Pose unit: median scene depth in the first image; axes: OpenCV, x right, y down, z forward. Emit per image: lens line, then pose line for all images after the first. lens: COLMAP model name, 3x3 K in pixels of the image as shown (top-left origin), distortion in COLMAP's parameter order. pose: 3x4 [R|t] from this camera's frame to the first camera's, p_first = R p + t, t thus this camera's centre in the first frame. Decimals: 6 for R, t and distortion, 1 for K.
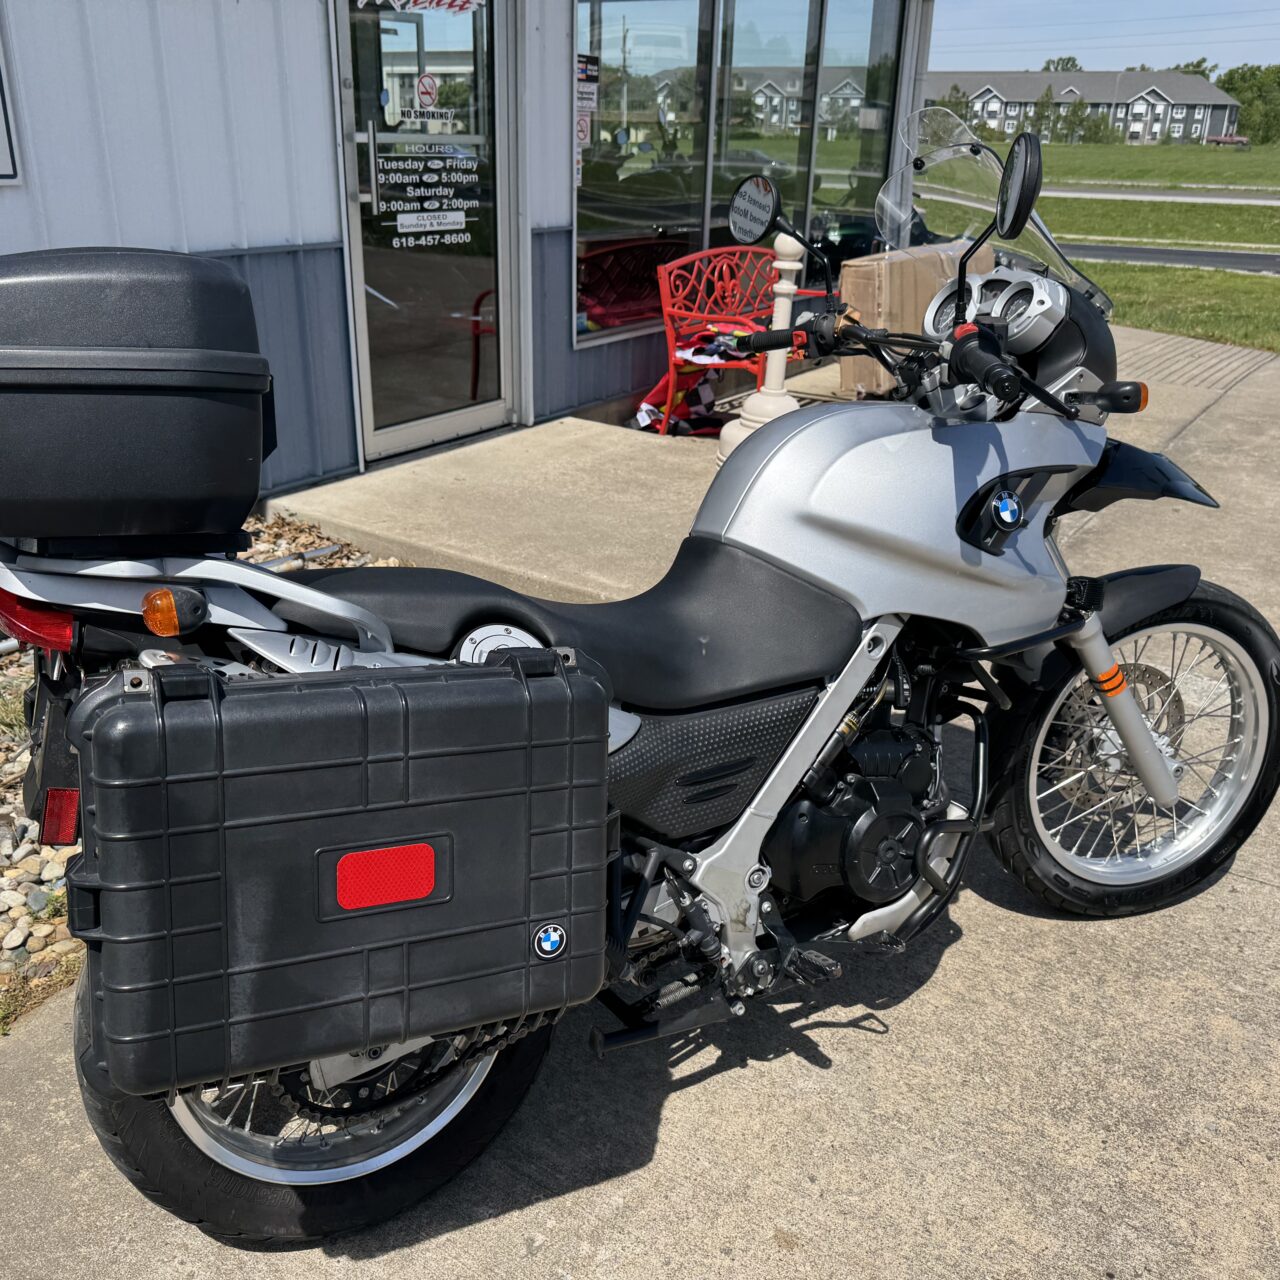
lens RADIAL K [[1232.6, 0, 639.0], [0, 1232.6, 644.3], [0, 0, 1]] dist [0.009585, 0.000000]
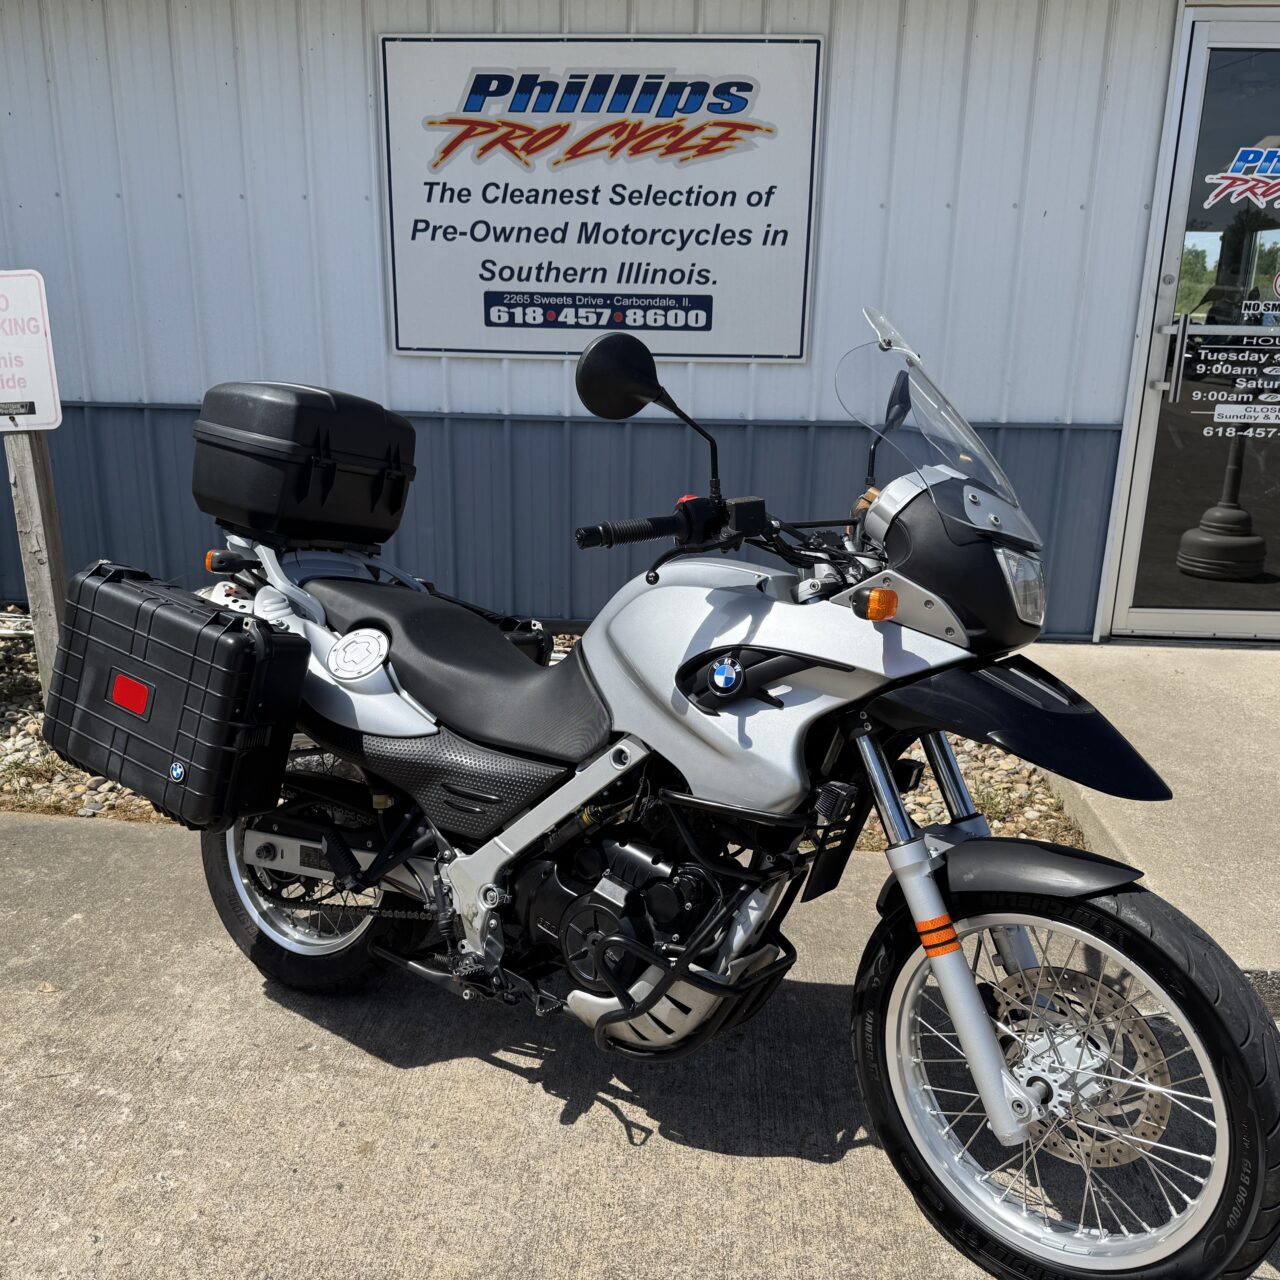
lens RADIAL K [[1232.6, 0, 636.0], [0, 1232.6, 637.9], [0, 0, 1]] dist [0.009585, 0.000000]
pose [[0.470159, 0.218007, -0.855233, 0.473152], [-0.337465, 0.939785, 0.054041, -0.070013], [0.815517, 0.263203, 0.515418, 0.162831]]
